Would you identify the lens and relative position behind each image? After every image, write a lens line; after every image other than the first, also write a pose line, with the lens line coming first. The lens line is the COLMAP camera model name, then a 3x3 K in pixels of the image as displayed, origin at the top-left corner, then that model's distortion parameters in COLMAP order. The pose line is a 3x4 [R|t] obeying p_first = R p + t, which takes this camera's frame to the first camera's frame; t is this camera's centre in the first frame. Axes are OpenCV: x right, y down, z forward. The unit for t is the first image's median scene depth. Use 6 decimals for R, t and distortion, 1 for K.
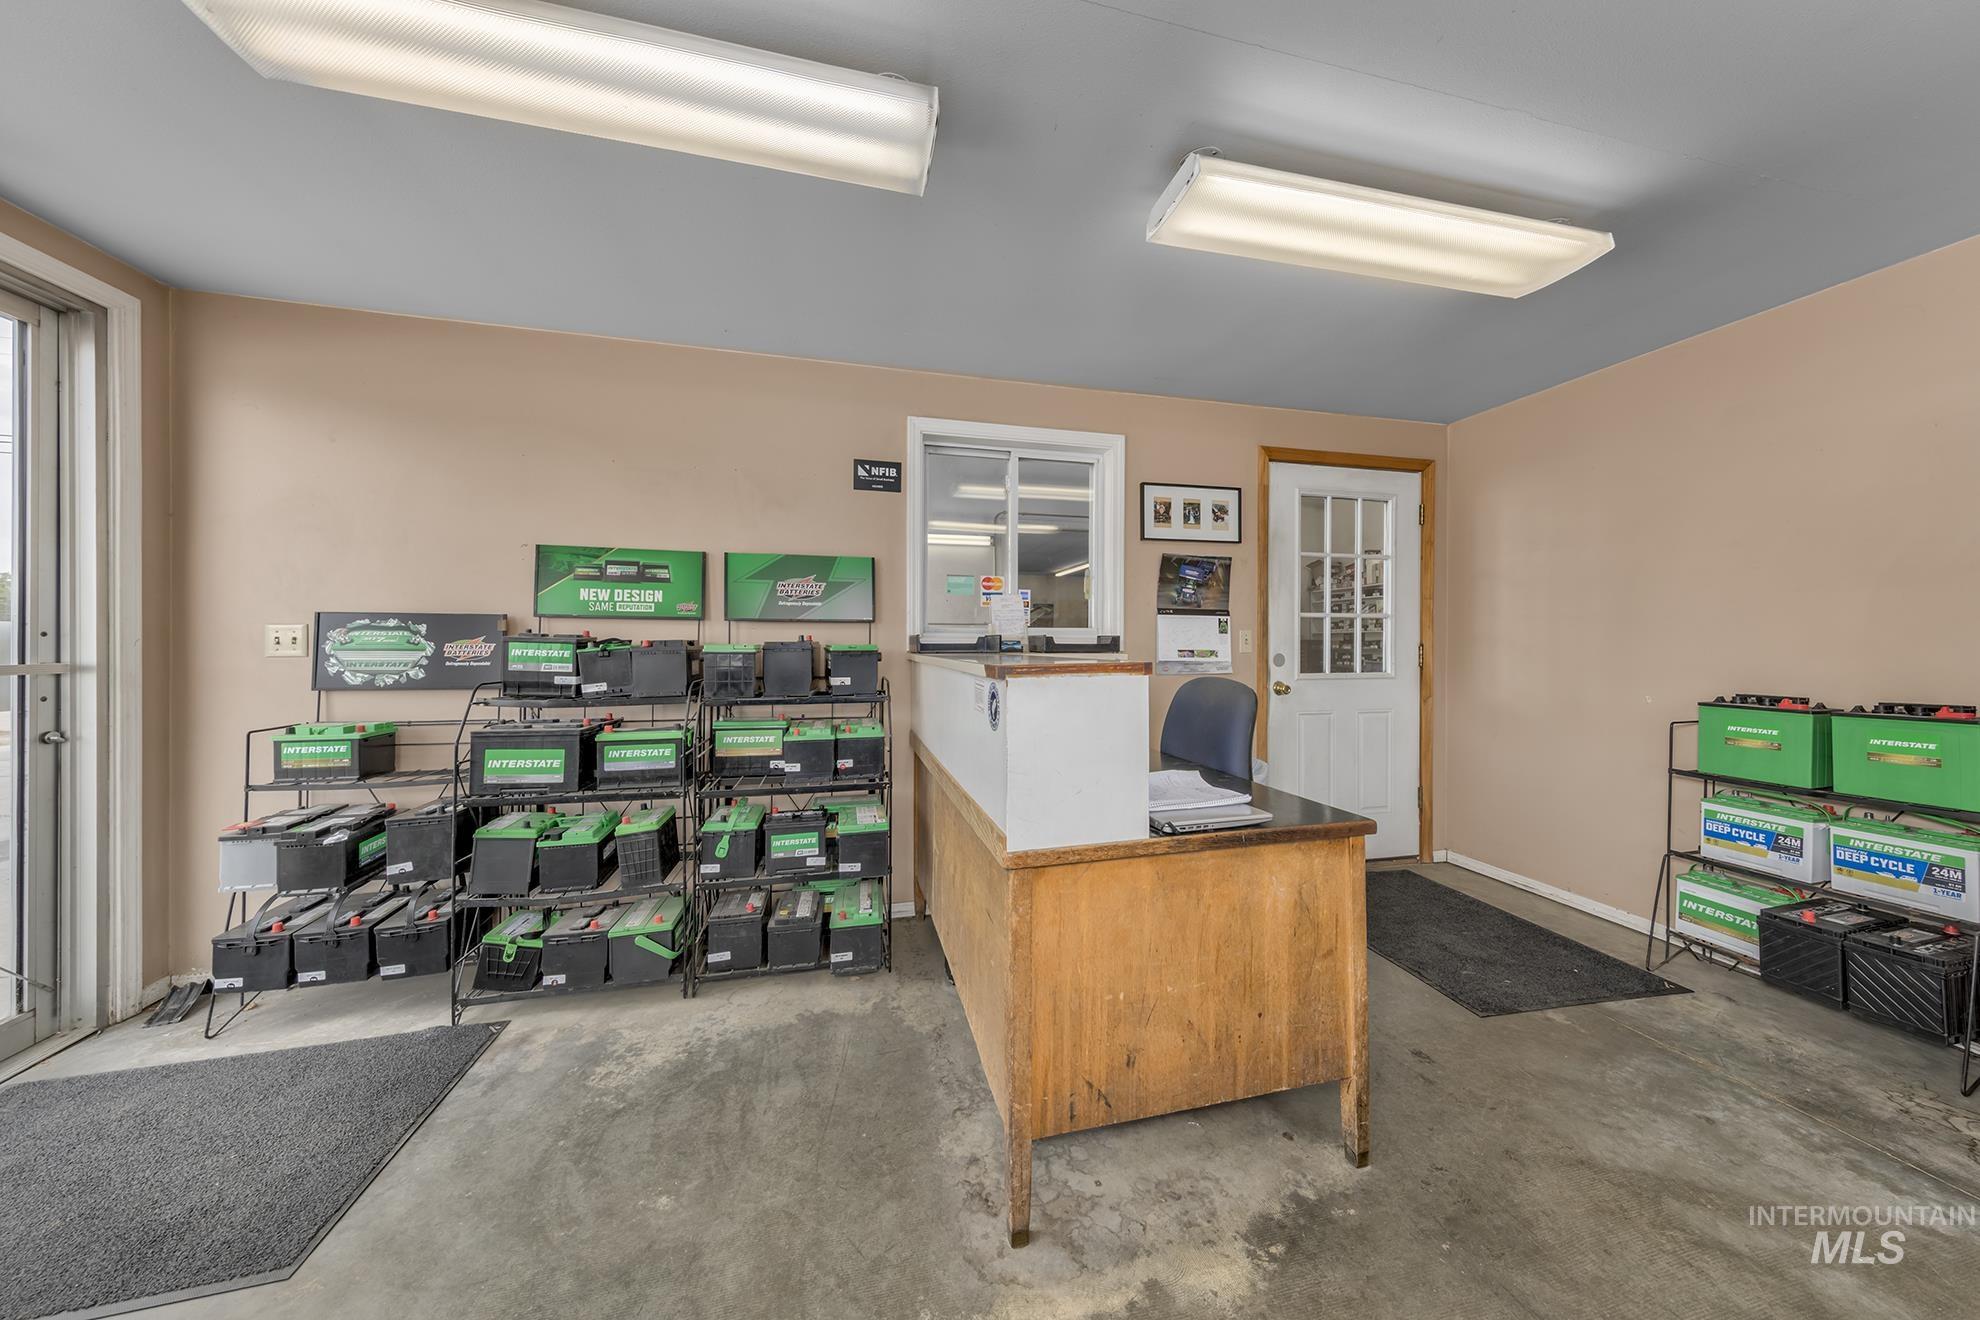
lens RADIAL K [[624.8, 0, 996.2], [0, 624.8, 642.0], [0, 0, 1]] dist [0.001223, 0.000032]
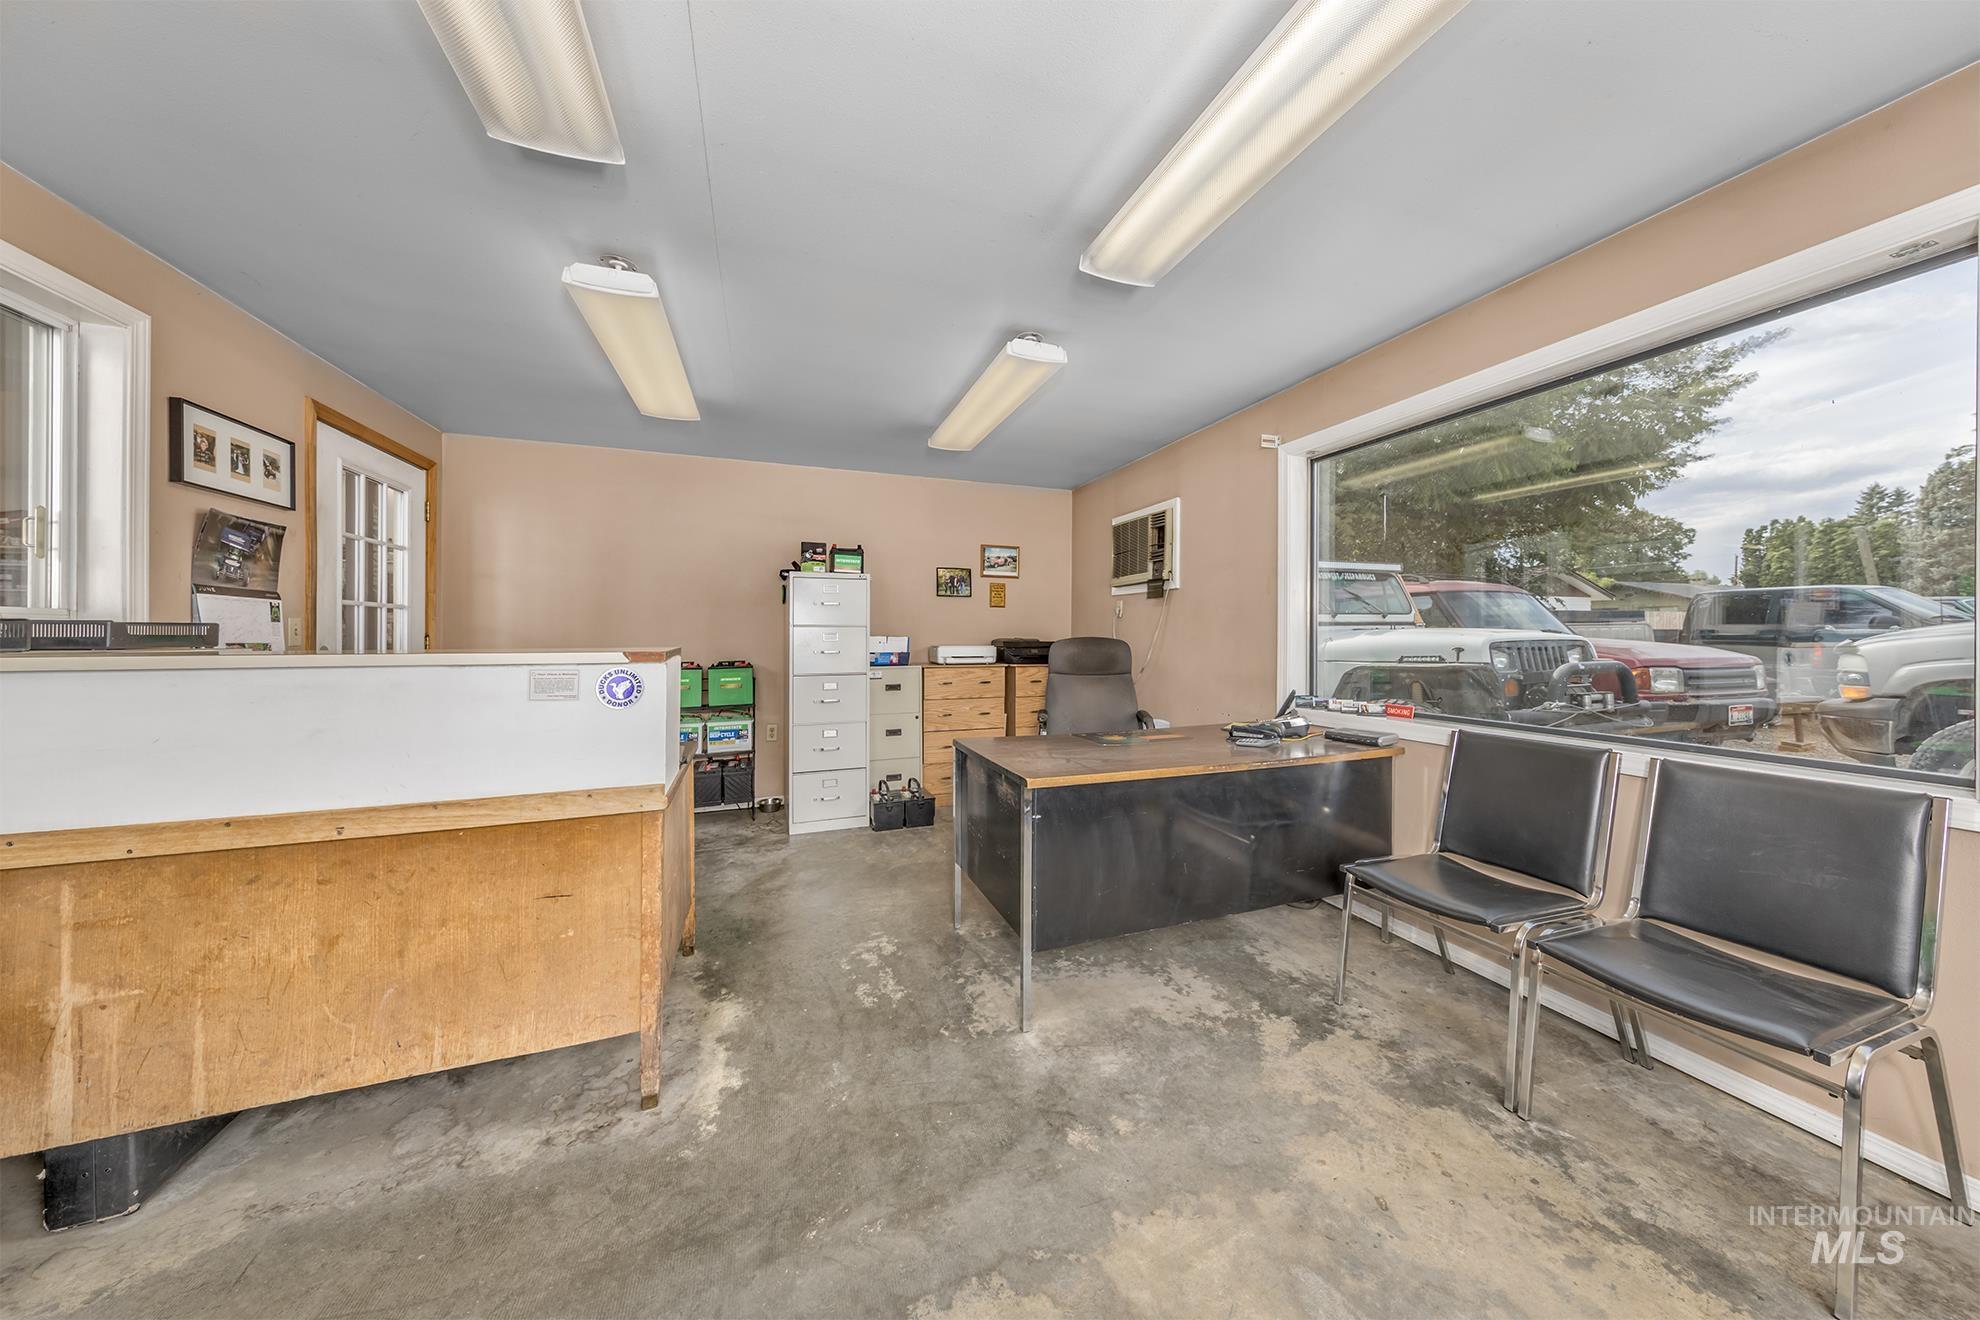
lens RADIAL K [[624.8, 0, 996.2], [0, 624.8, 642.0], [0, 0, 1]] dist [0.001223, 0.000032]
pose [[-0.102528, -0.012586, 0.994651, -0.713844], [-0.001216, 0.999921, 0.012527, 0.001676], [-0.994729, 0.000075, -0.102535, 0.241712]]
